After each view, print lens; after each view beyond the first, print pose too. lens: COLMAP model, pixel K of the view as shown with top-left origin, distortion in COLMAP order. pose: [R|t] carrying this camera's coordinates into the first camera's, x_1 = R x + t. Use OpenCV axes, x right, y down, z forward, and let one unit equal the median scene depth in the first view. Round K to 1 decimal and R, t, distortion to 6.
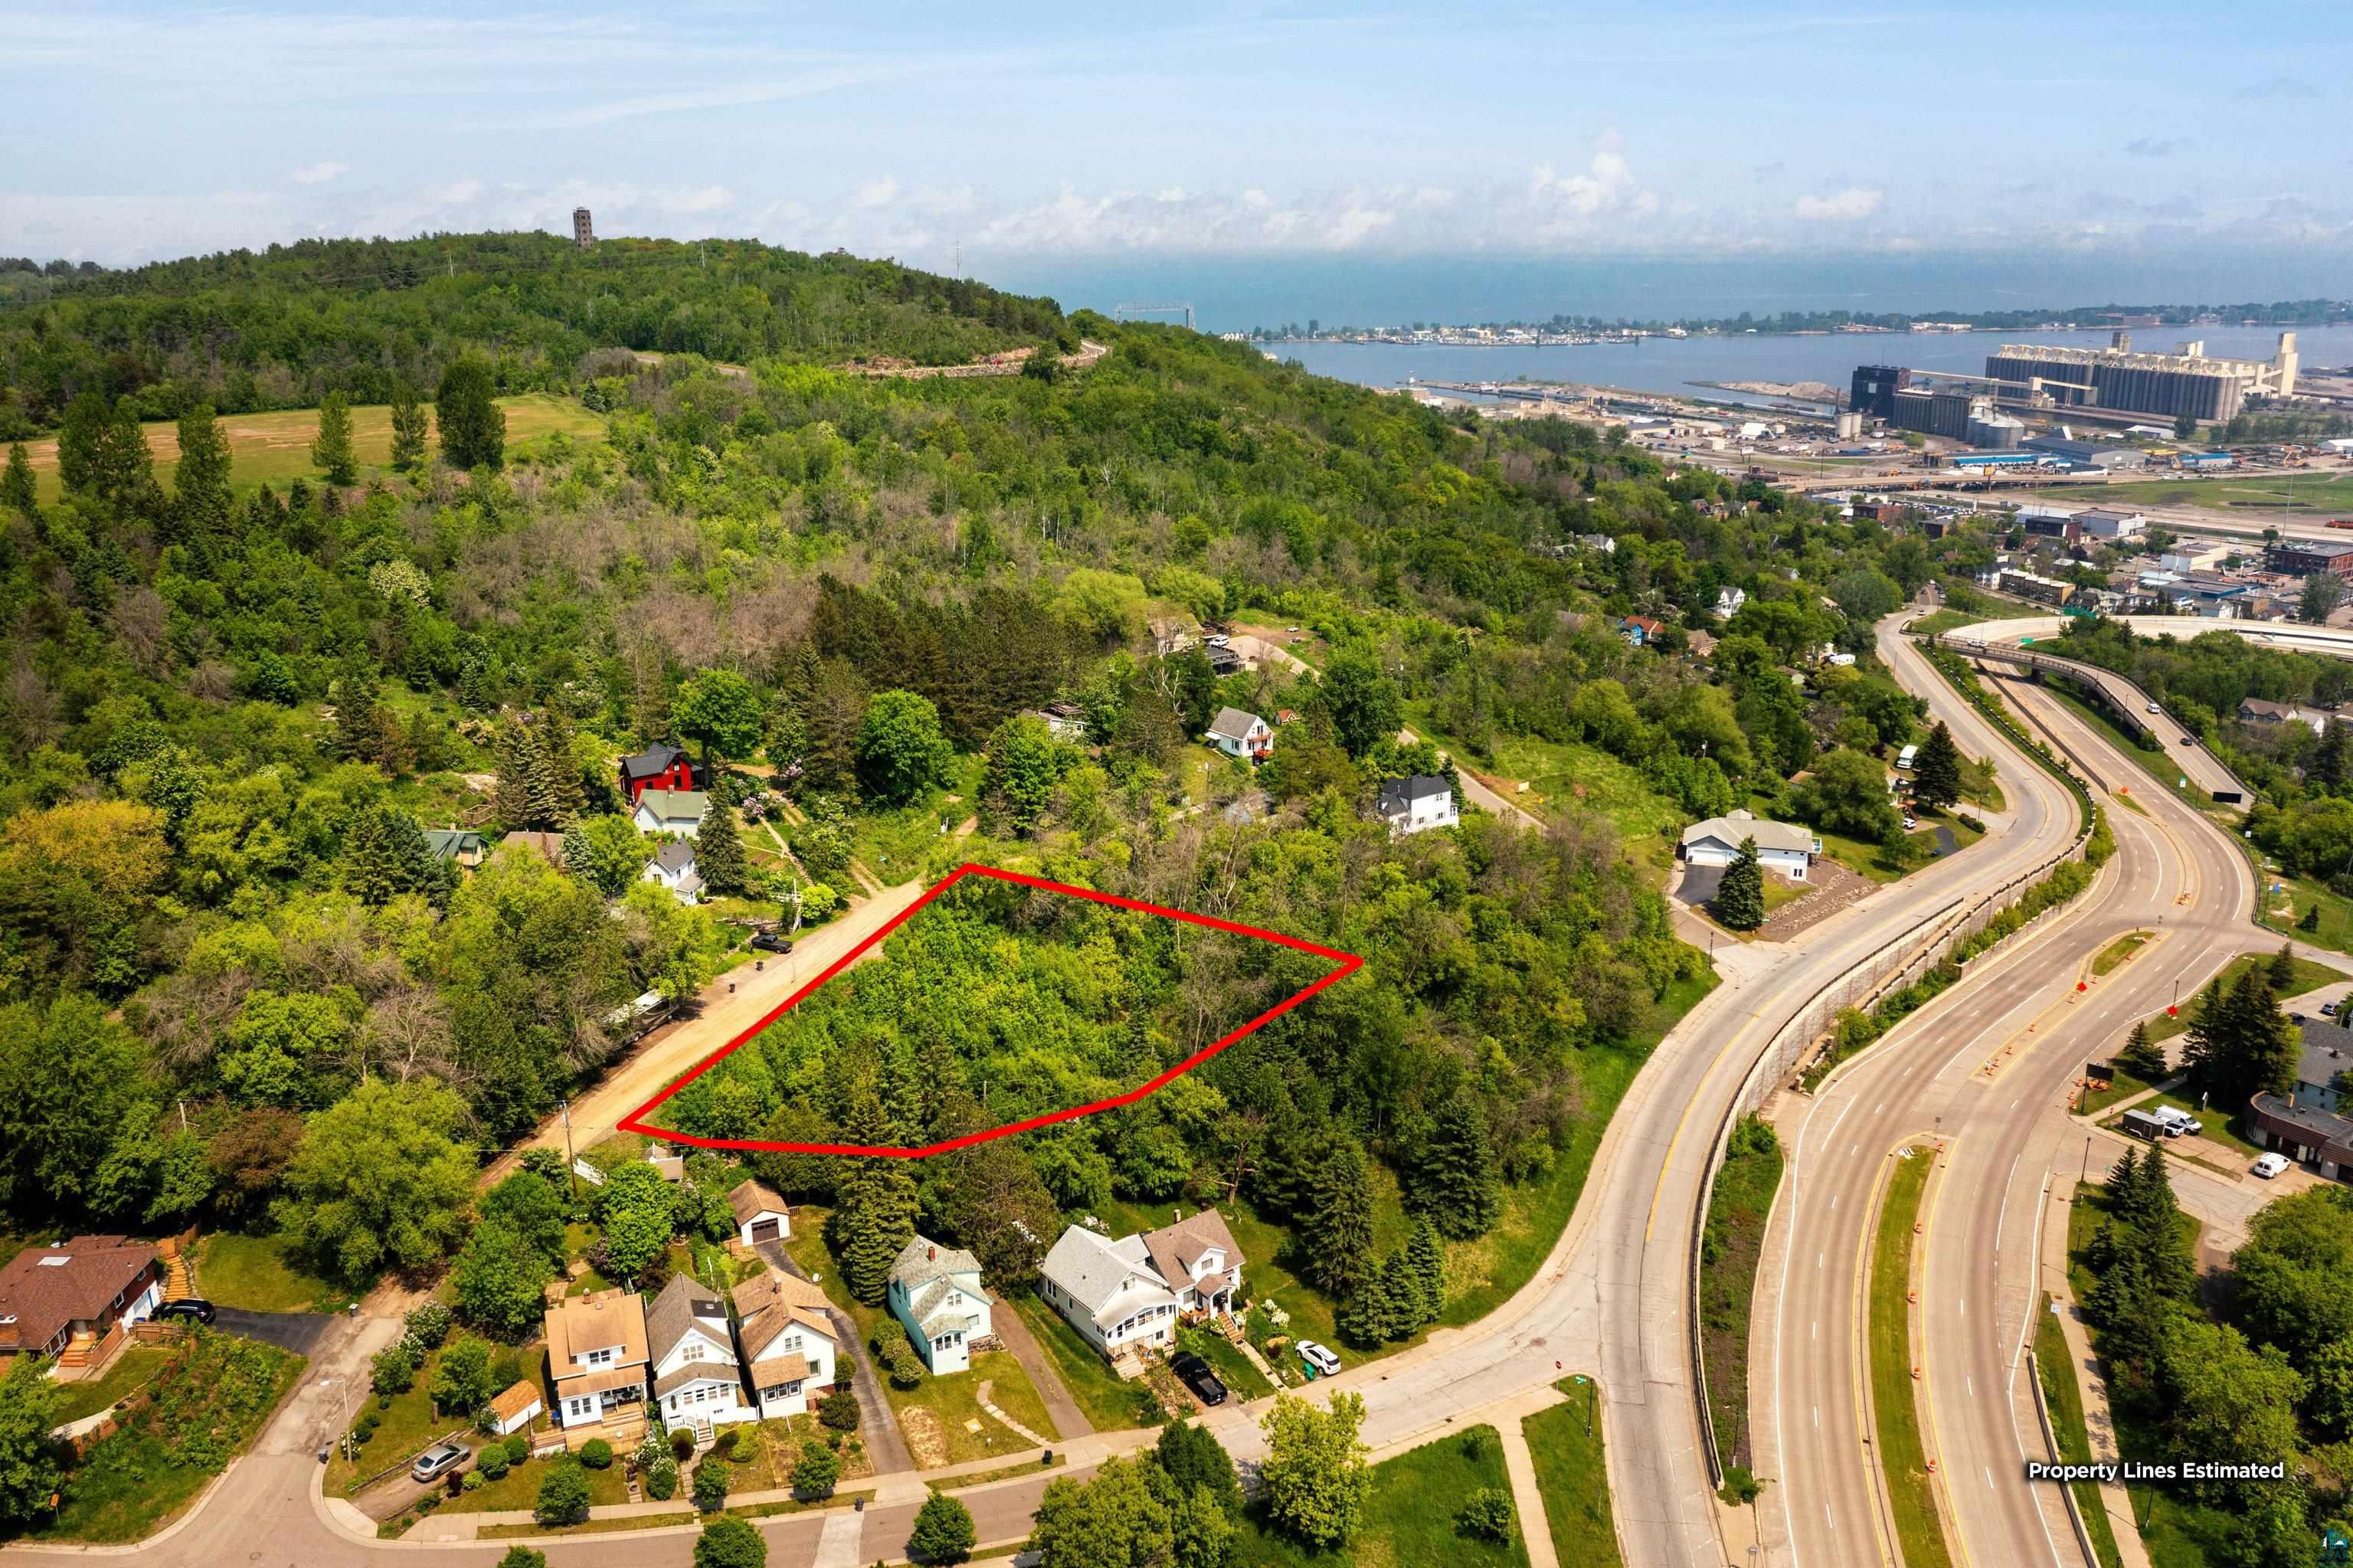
lens RADIAL K [[1848.3, 0, 1176.5], [0, 1848.3, 784.0], [0, 0, 1]] dist [-0.026048, 0.009362]
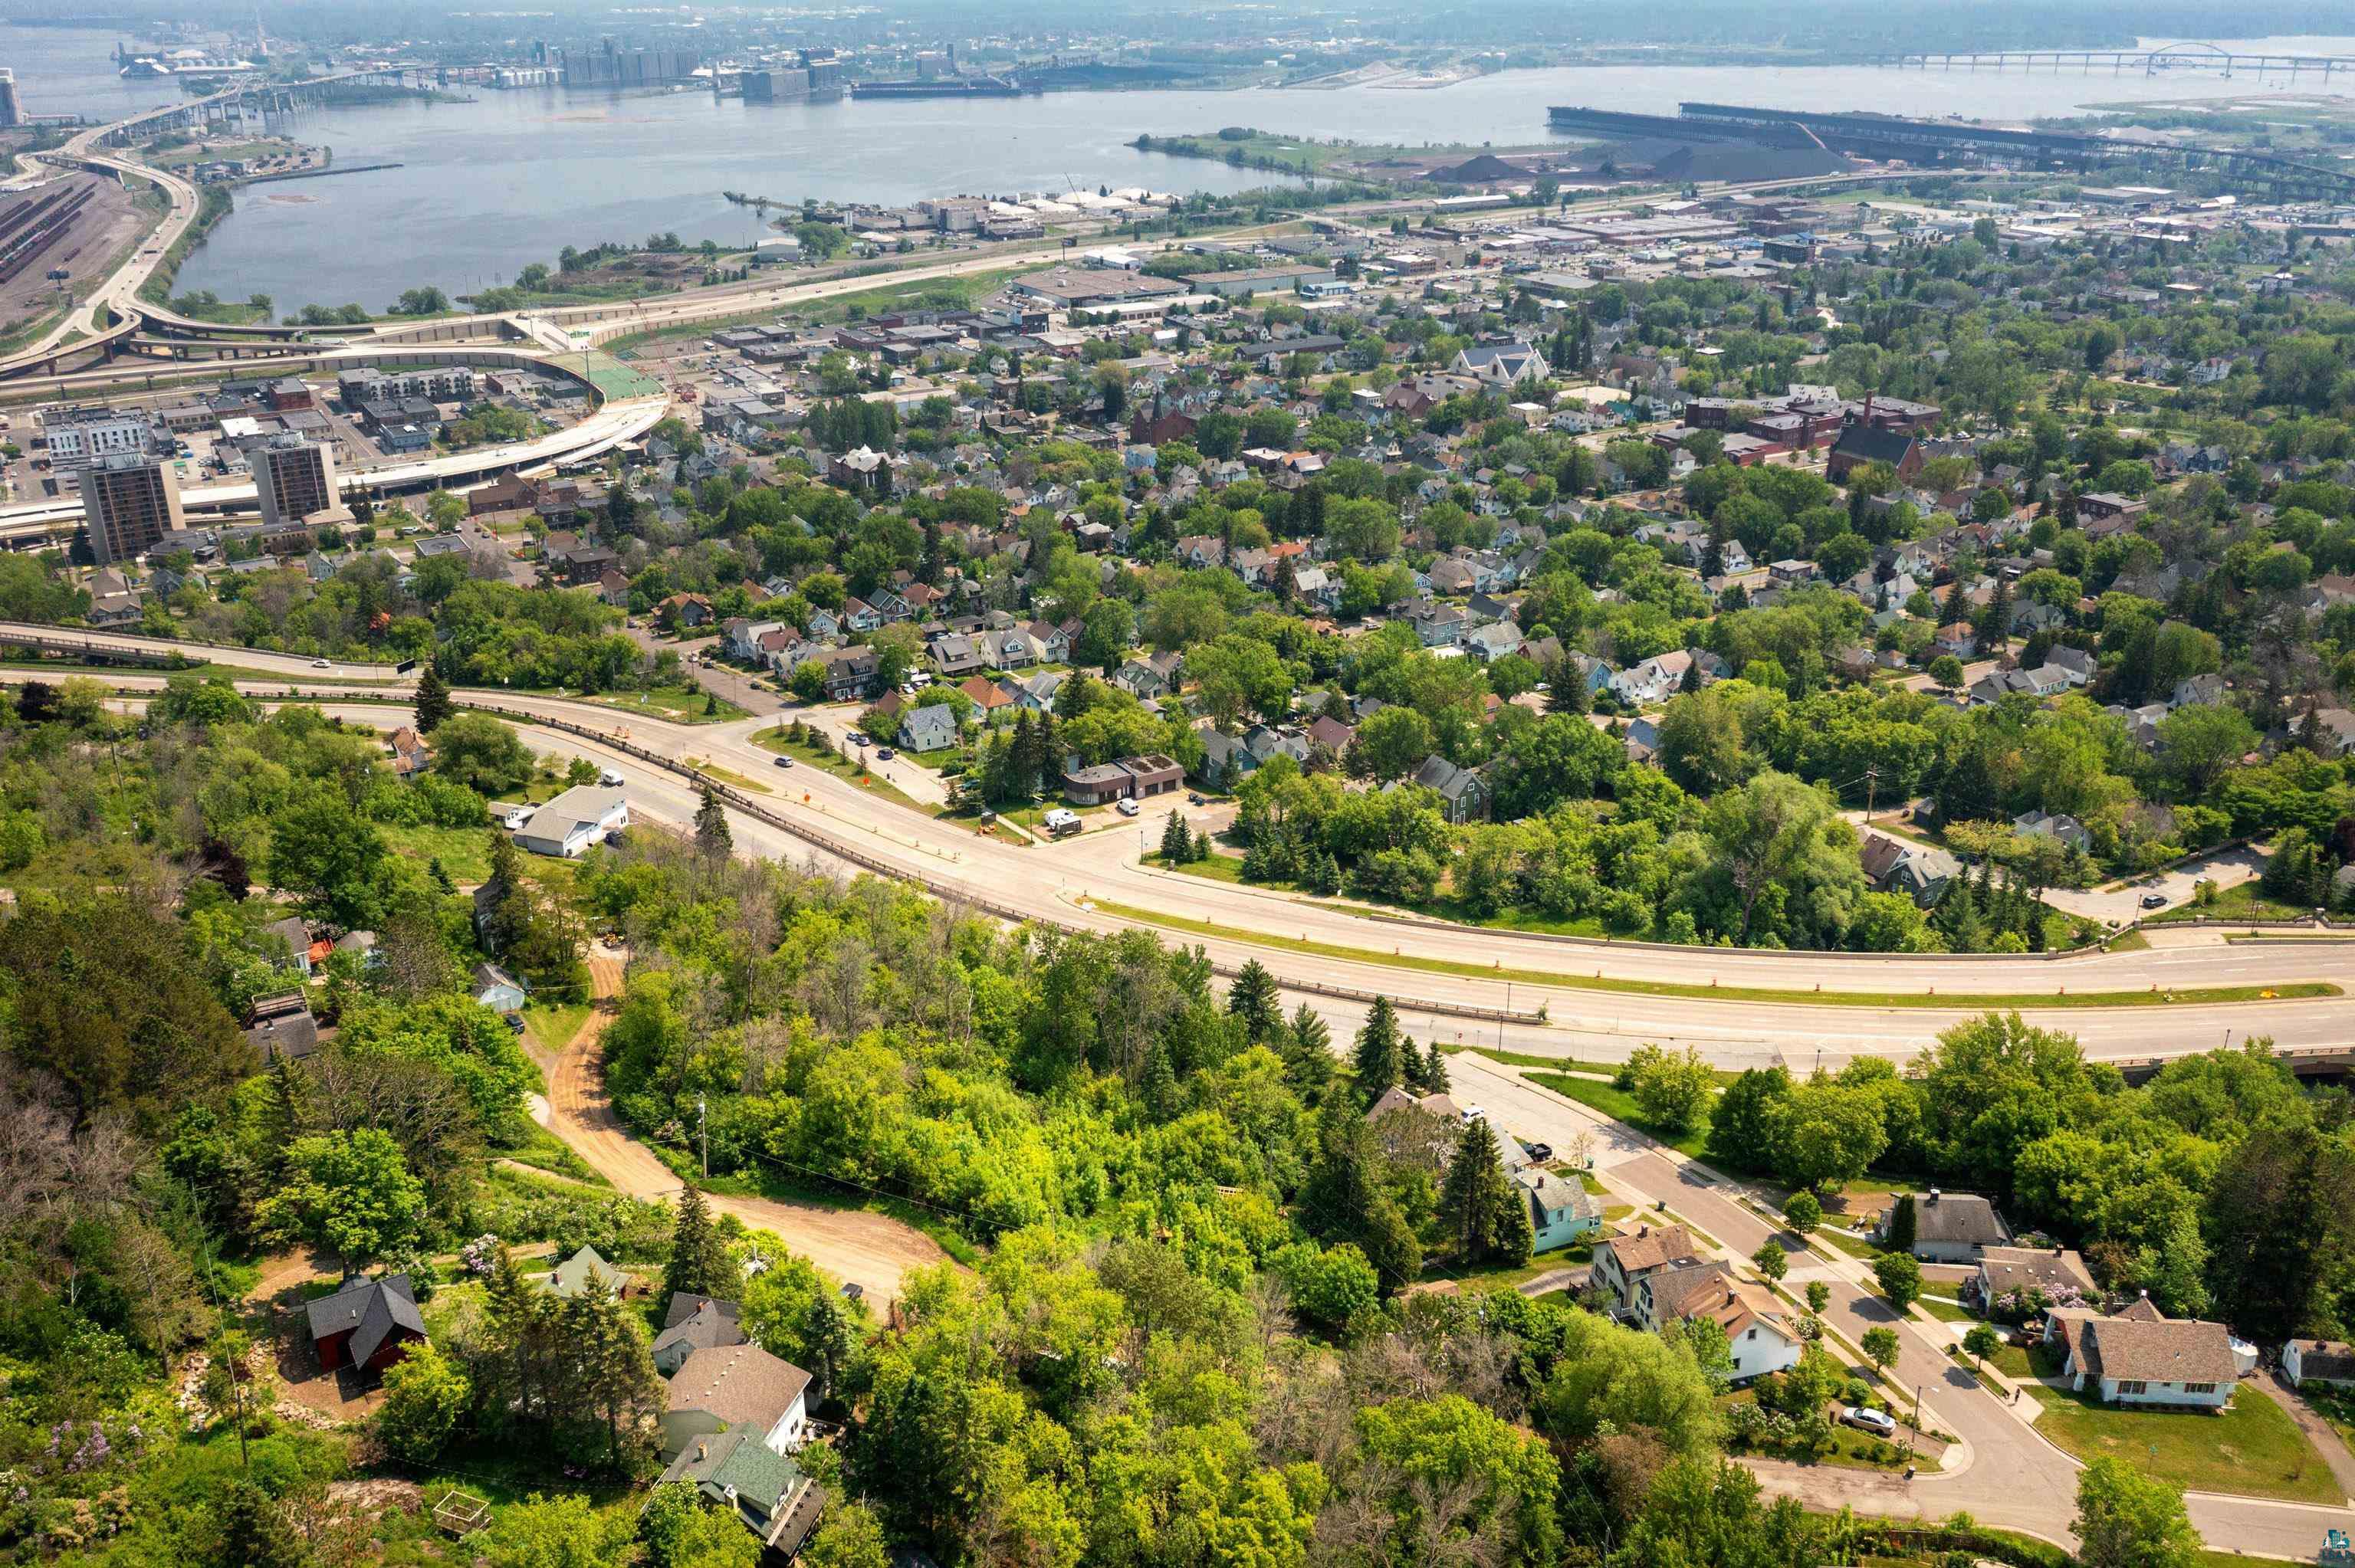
lens RADIAL K [[1936.6, 0, 1180.2], [0, 1936.6, 747.1], [0, 0, 1]] dist [-0.024745, 0.005659]
pose [[0.078958, -0.358382, 0.930230, -0.739652], [0.287101, 0.901781, 0.323053, -0.289705], [-0.954641, 0.241562, 0.174095, 0.562295]]
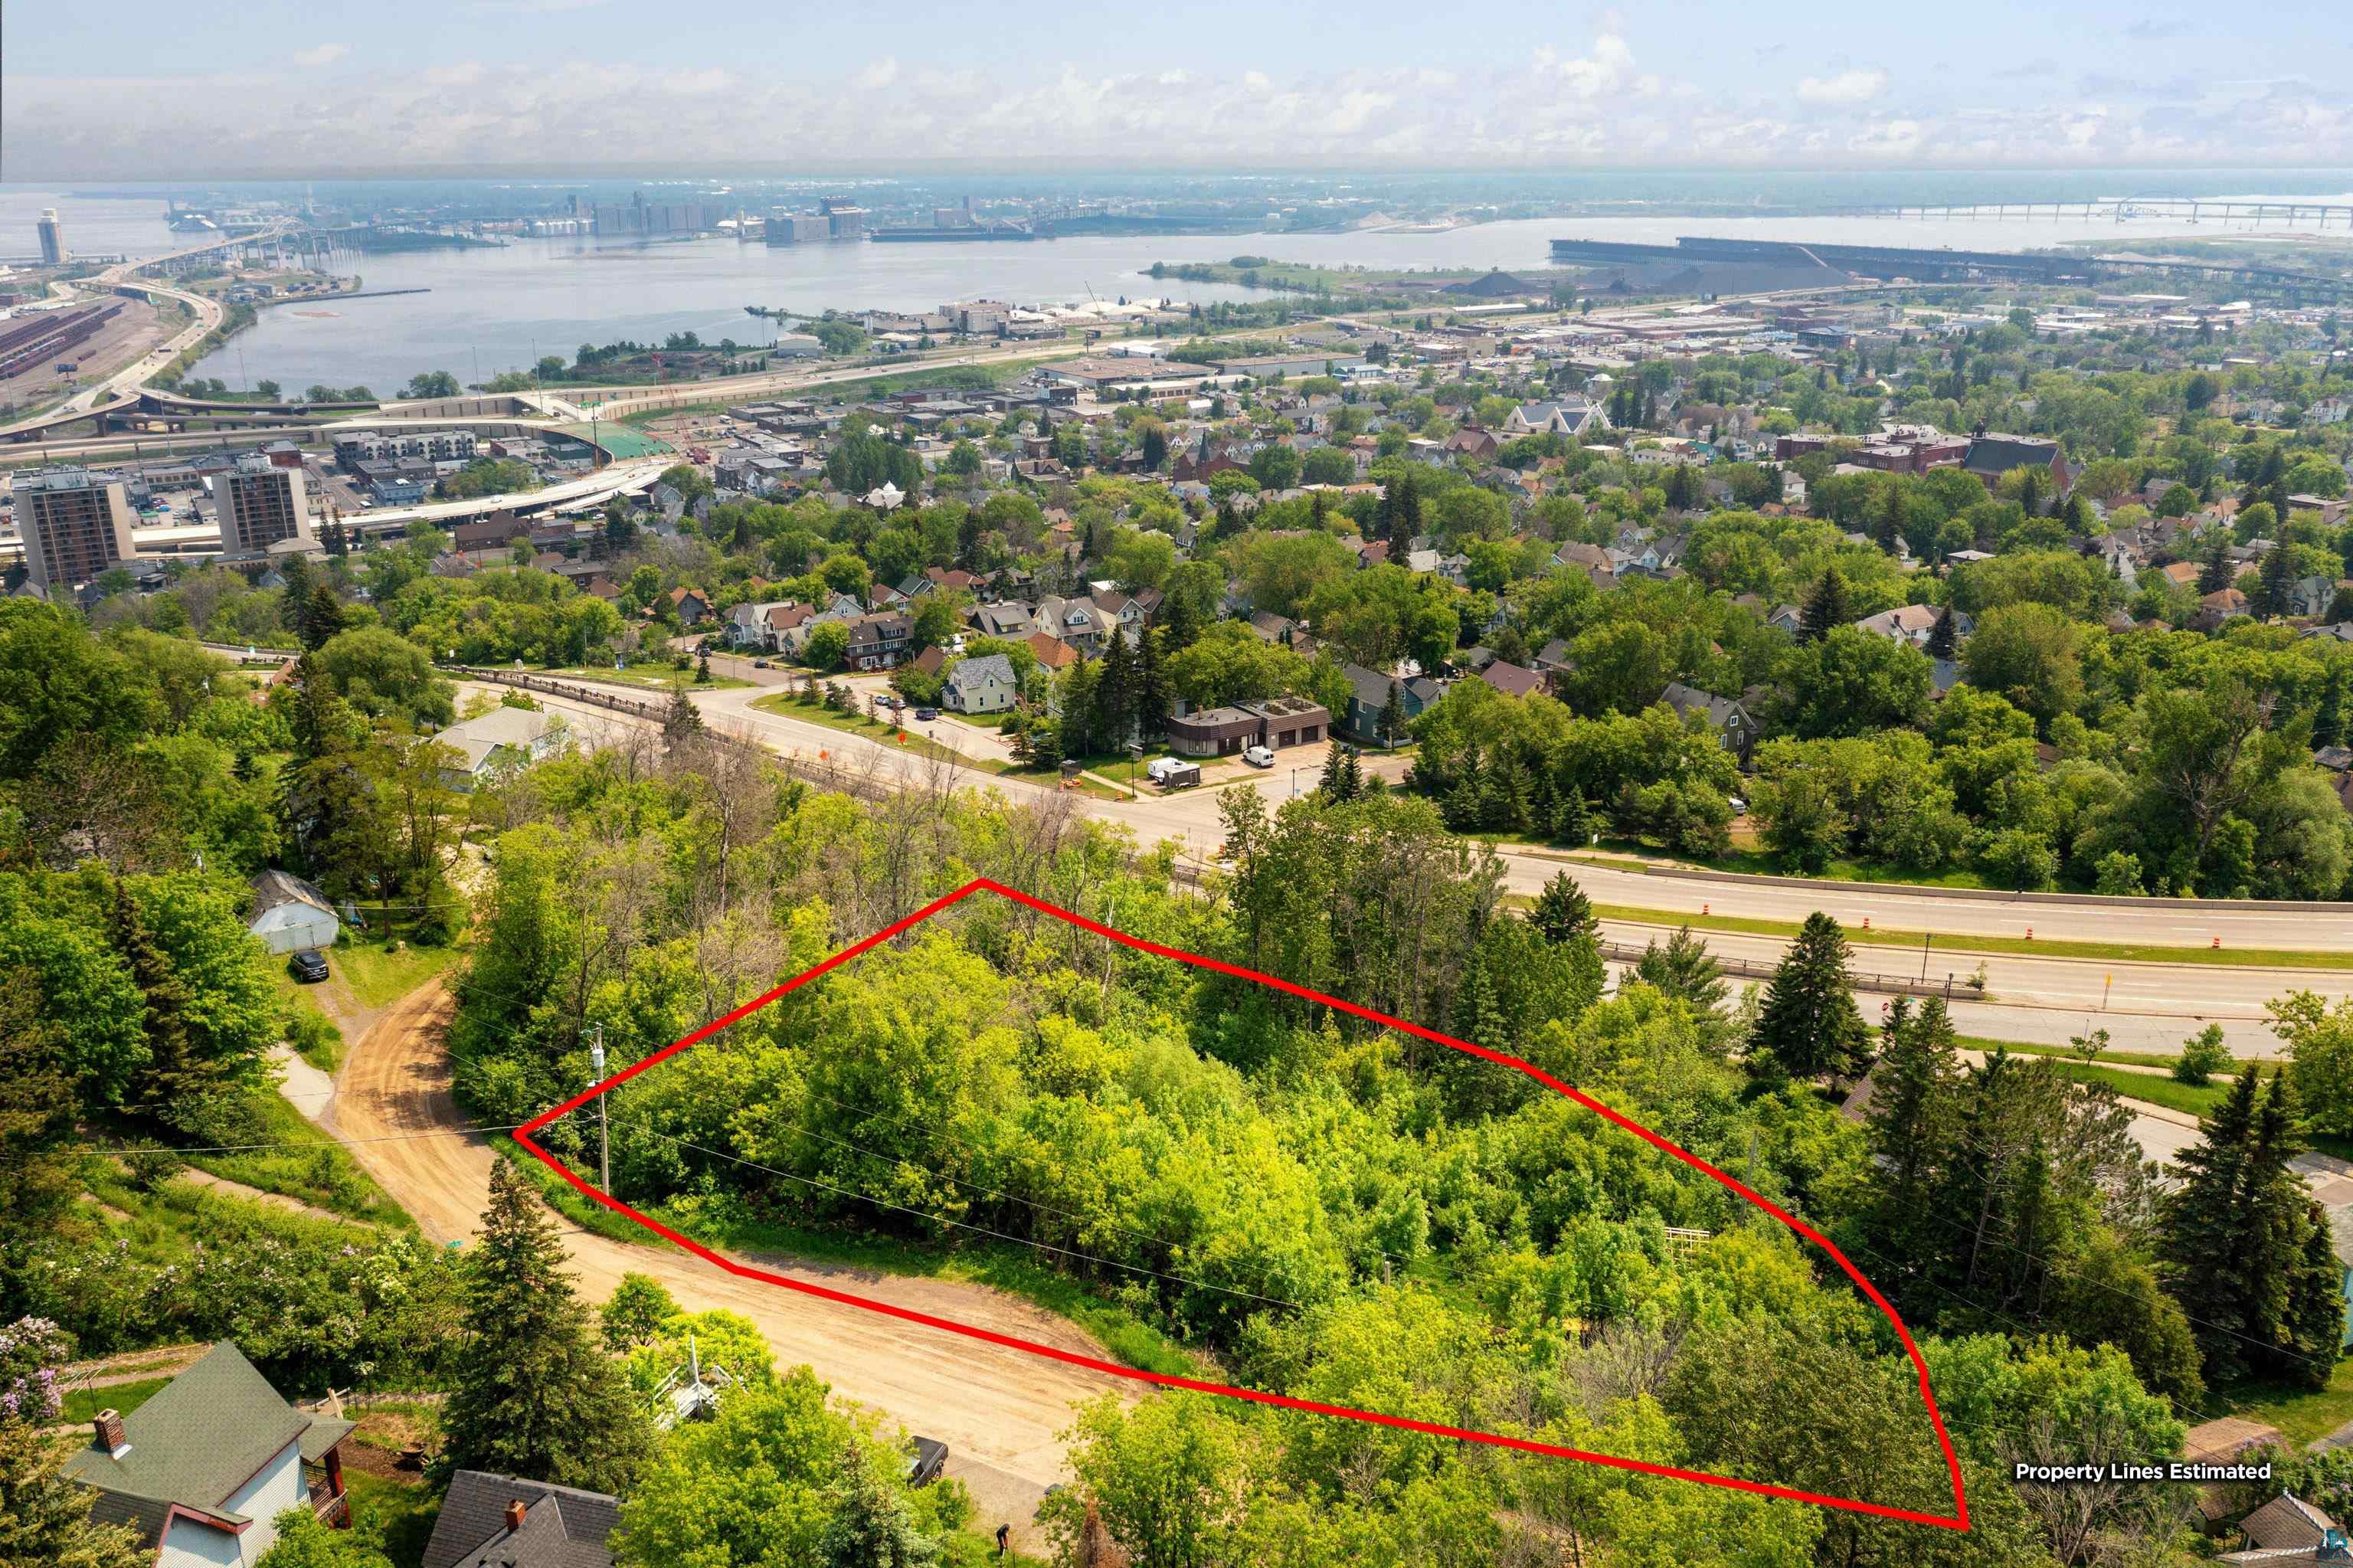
lens RADIAL K [[1848.3, 0, 1176.5], [0, 1848.3, 784.0], [0, 0, 1]] dist [-0.026048, 0.009362]
pose [[0.079587, -0.307378, 0.948253, -0.408332], [0.290634, 0.917096, 0.272885, -0.084449], [-0.953519, 0.253876, 0.162324, 0.732701]]
